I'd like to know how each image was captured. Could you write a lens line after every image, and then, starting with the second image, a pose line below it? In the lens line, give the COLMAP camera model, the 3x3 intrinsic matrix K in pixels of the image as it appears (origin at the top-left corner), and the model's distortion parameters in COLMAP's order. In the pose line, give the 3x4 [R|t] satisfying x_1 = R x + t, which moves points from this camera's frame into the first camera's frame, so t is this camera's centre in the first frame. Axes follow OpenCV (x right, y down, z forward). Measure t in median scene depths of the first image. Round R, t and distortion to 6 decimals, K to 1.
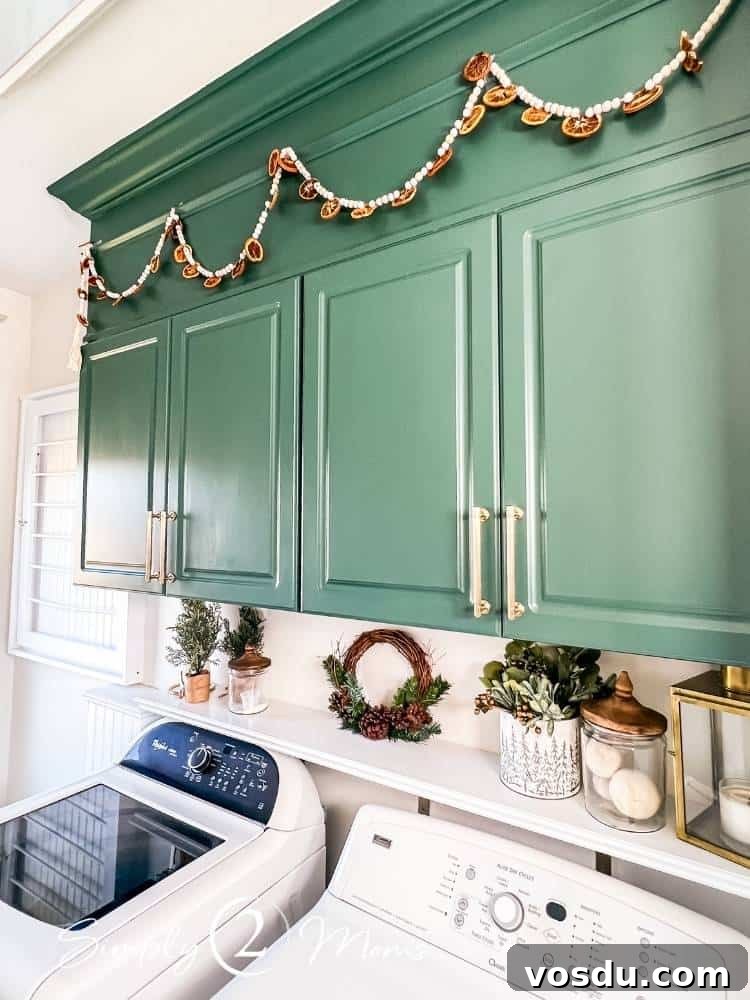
lens RADIAL K [[539.2, 0, 379.9], [0, 539.2, 495.4], [0, 0, 1]] dist [0.000214, -0.001160]
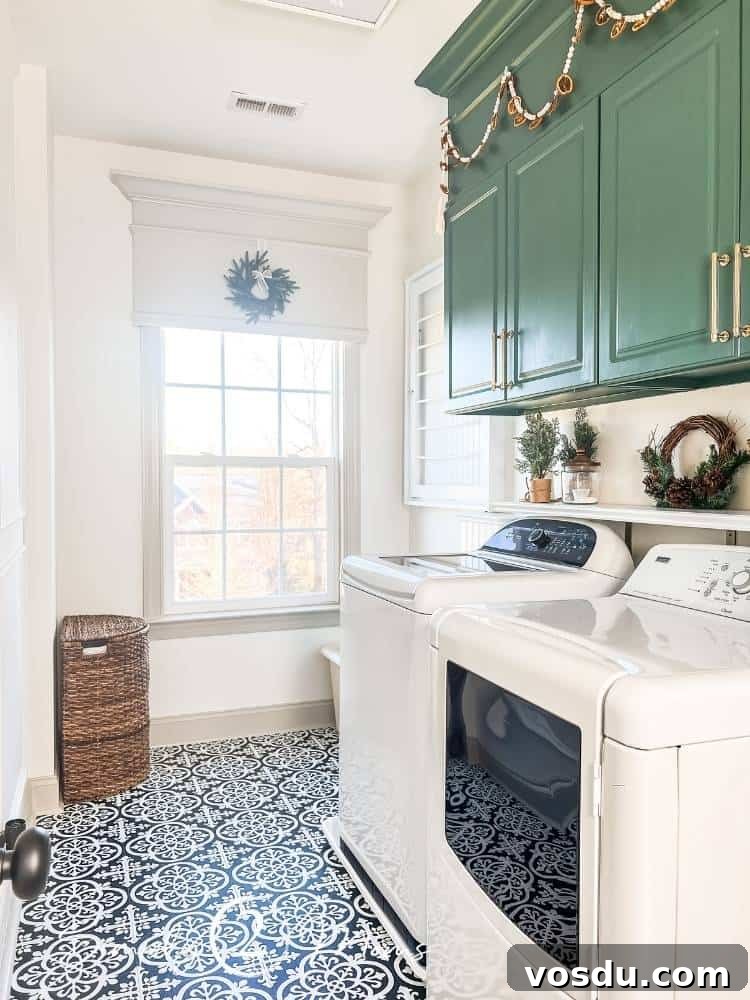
lens RADIAL K [[769.5, 0, 375.0], [0, 769.5, 500.0], [0, 0, 1]] dist [0.098074, -0.091716]
pose [[0.803827, 0.001788, -0.594861, 0.400237], [0.042674, 0.997246, 0.060662, 0.283114], [0.593331, -0.074146, 0.801536, -0.595331]]
